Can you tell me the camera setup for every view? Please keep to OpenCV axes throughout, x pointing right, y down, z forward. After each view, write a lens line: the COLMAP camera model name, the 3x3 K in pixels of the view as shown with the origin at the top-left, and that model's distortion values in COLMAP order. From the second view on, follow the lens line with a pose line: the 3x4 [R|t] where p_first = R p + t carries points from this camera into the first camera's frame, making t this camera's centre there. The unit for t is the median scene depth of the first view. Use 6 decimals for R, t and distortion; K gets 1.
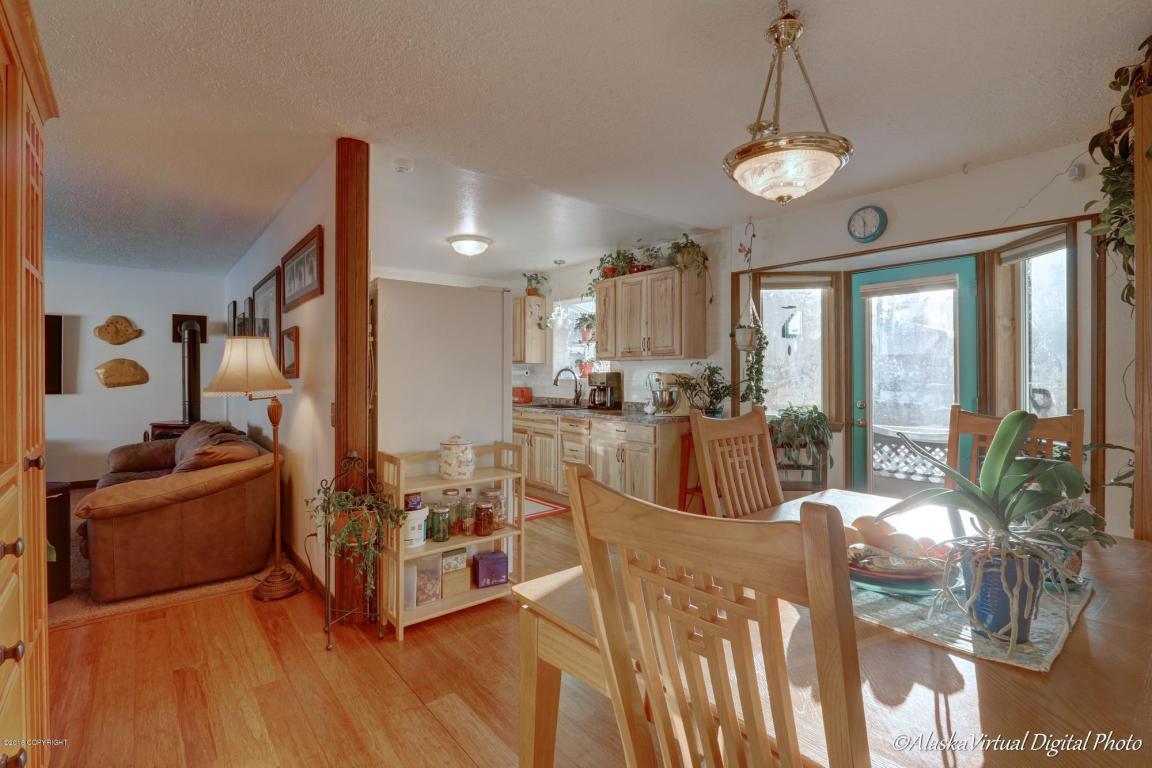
lens RADIAL K [[532.8, 0, 573.0], [0, 532.8, 373.5], [0, 0, 1]] dist [-0.017169, -0.000130]
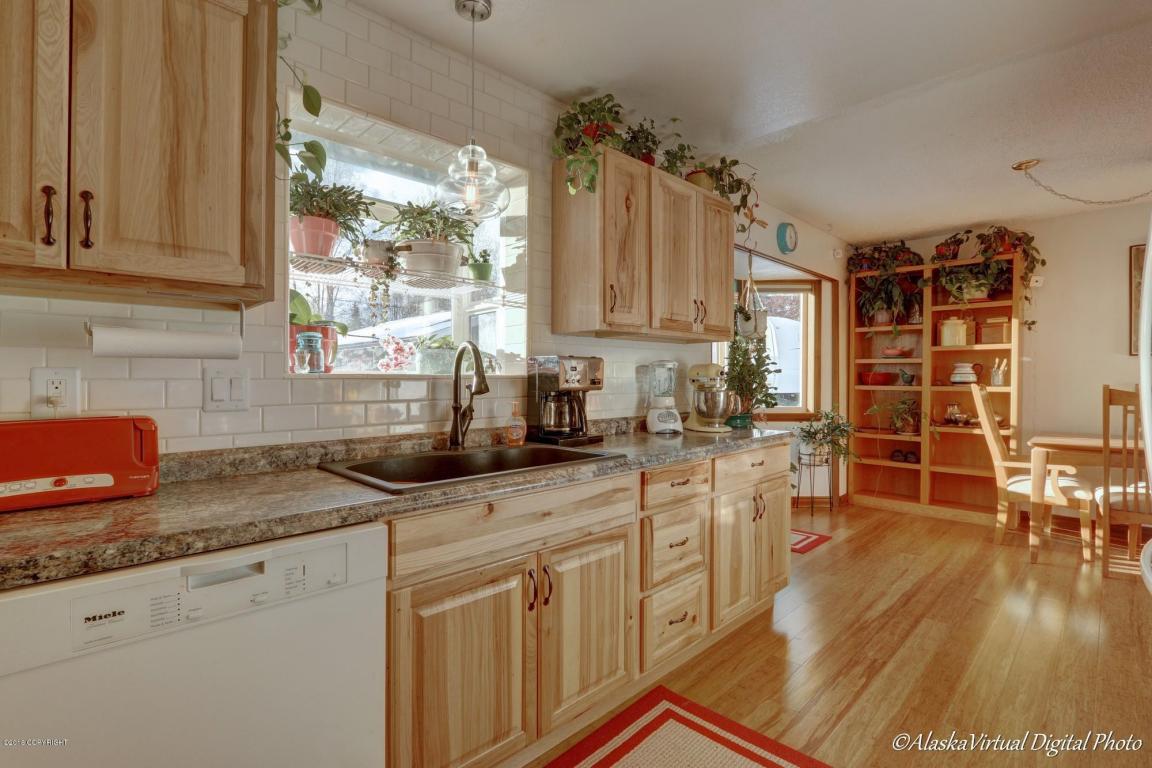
lens RADIAL K [[526.0, 0, 556.2], [0, 526.0, 381.2], [0, 0, 1]] dist [-0.021920, -0.000078]
pose [[-0.064949, -0.004186, 0.997880, -0.343648], [0.003709, 0.999983, 0.004436, 0.014280], [-0.997882, 0.003990, -0.064932, 0.966843]]
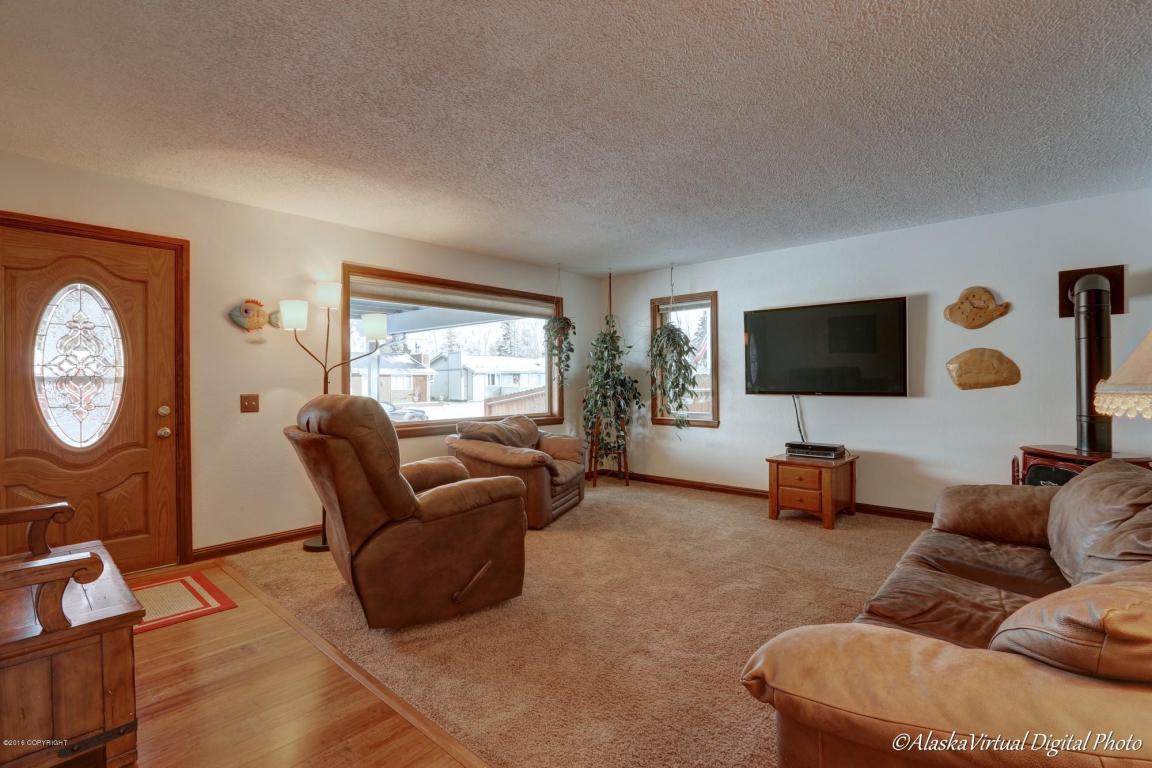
lens RADIAL K [[538.7, 0, 574.7], [0, 538.7, 380.2], [0, 0, 1]] dist [-0.014090, 0.000193]
pose [[0.156905, -0.005109, -0.987601, -0.257706], [0.006308, 0.999971, -0.004171, 0.014283], [0.987594, -0.005576, 0.156933, 0.377070]]
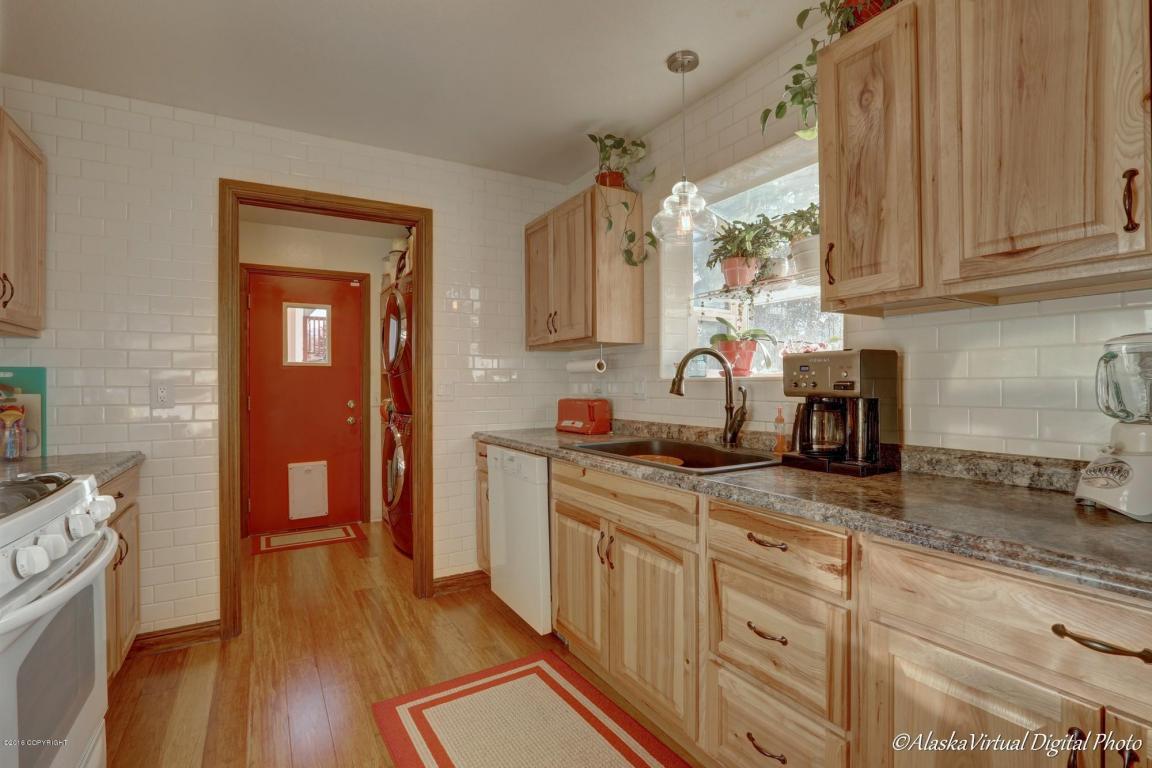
lens RADIAL K [[538.7, 0, 574.7], [0, 538.7, 380.2], [0, 0, 1]] dist [-0.014090, 0.000193]
pose [[0.989072, -0.008133, -0.147208, -0.046662], [0.007273, 0.999953, -0.006378, 0.014282], [0.147253, 0.005238, 0.989085, 0.616312]]
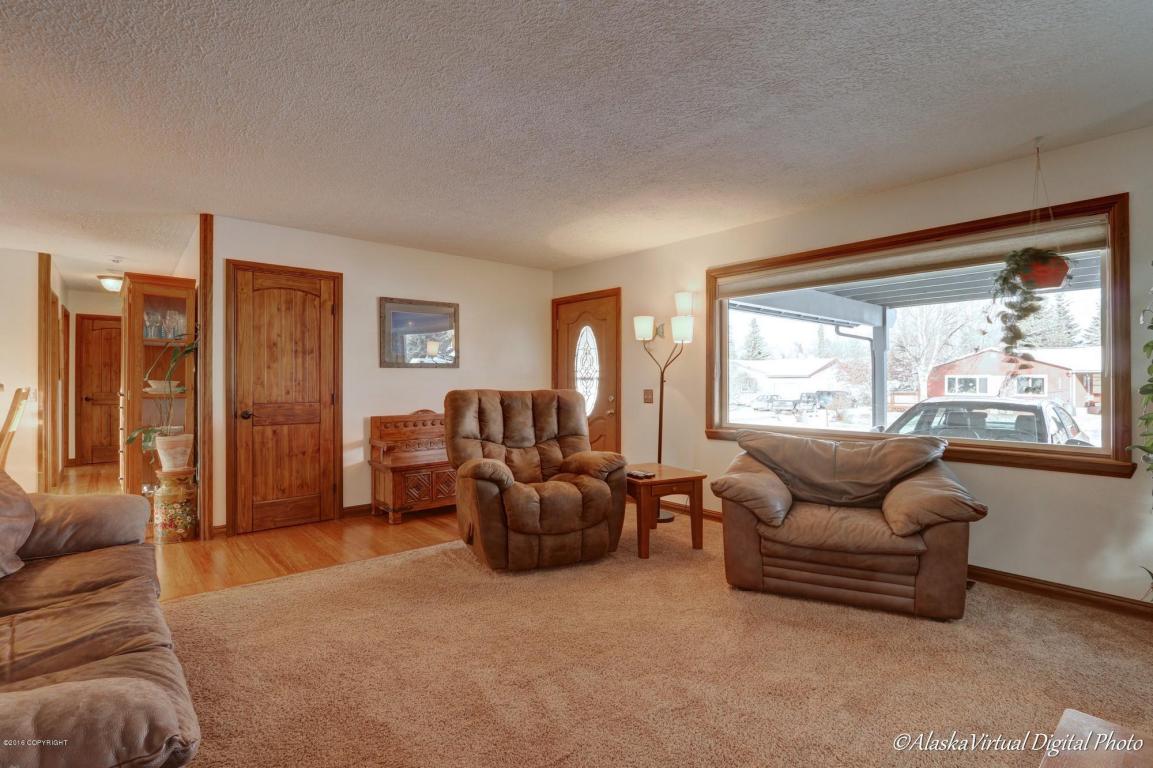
lens RADIAL K [[533.3, 0, 573.5], [0, 533.3, 373.5], [0, 0, 1]] dist [-0.017169, -0.000130]
pose [[-0.999283, -0.002503, -0.037788, -0.822172], [-0.002034, 0.999920, -0.012449, 0.011030], [0.037817, -0.012363, -0.999208, 0.969270]]
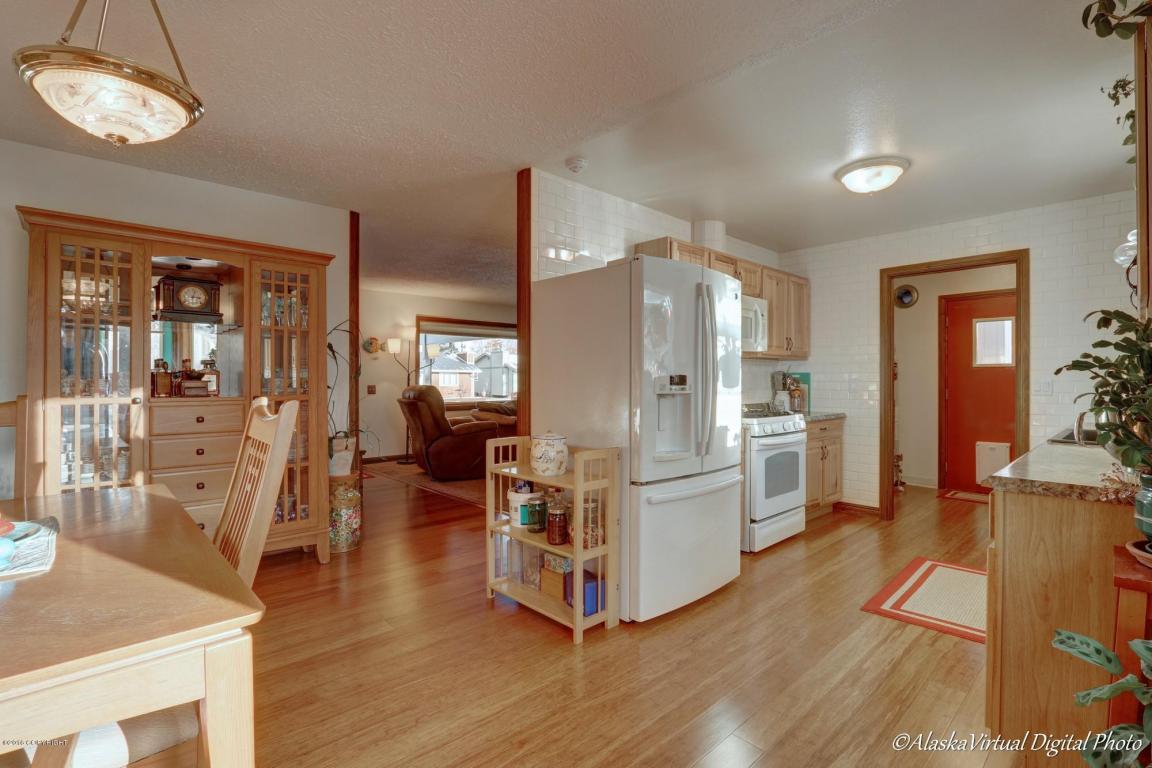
lens RADIAL K [[538.7, 0, 574.7], [0, 538.7, 380.2], [0, 0, 1]] dist [-0.014090, 0.000193]
pose [[0.075807, -0.000121, -0.997122, 0.384761], [-0.003017, 0.999995, -0.000351, 0.013343], [0.997118, 0.003035, 0.075807, 0.482048]]
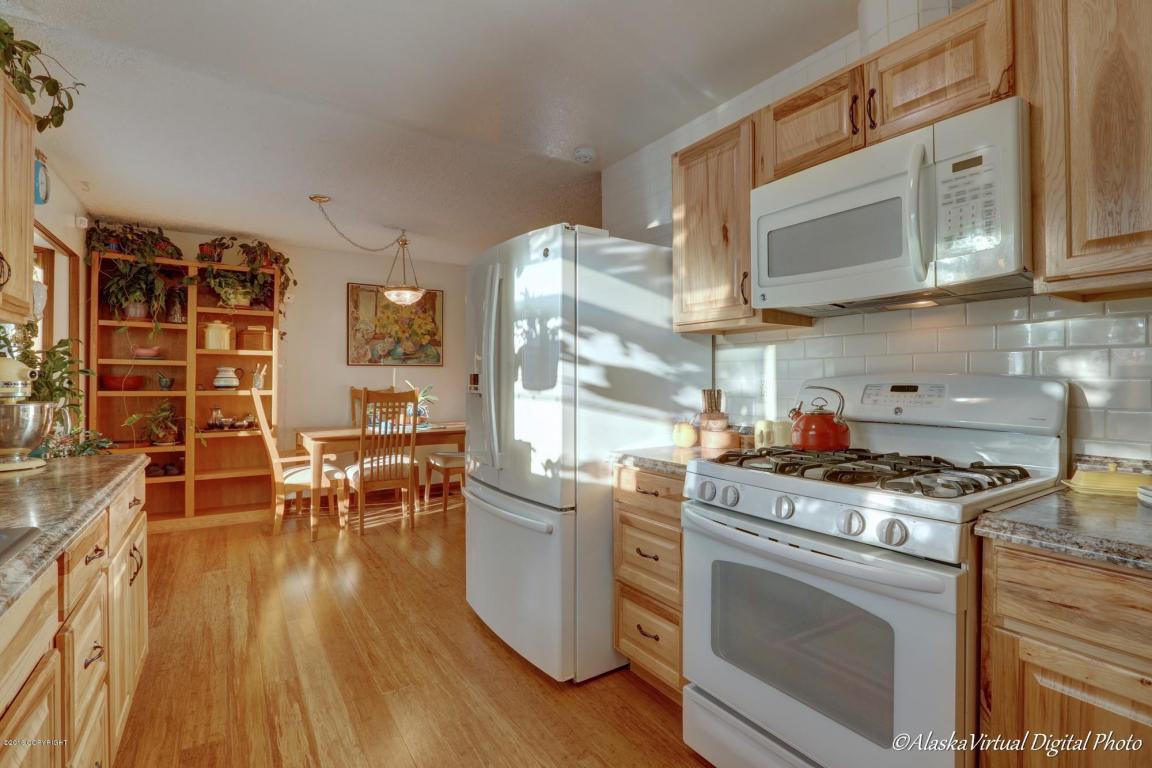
lens RADIAL K [[538.7, 0, 574.7], [0, 538.7, 380.2], [0, 0, 1]] dist [-0.014090, 0.000193]
pose [[-0.994964, 0.002071, 0.100212, -0.212720], [0.002063, 0.999998, -0.000183, 0.013667], [-0.100212, 0.000024, -0.994966, 1.058098]]
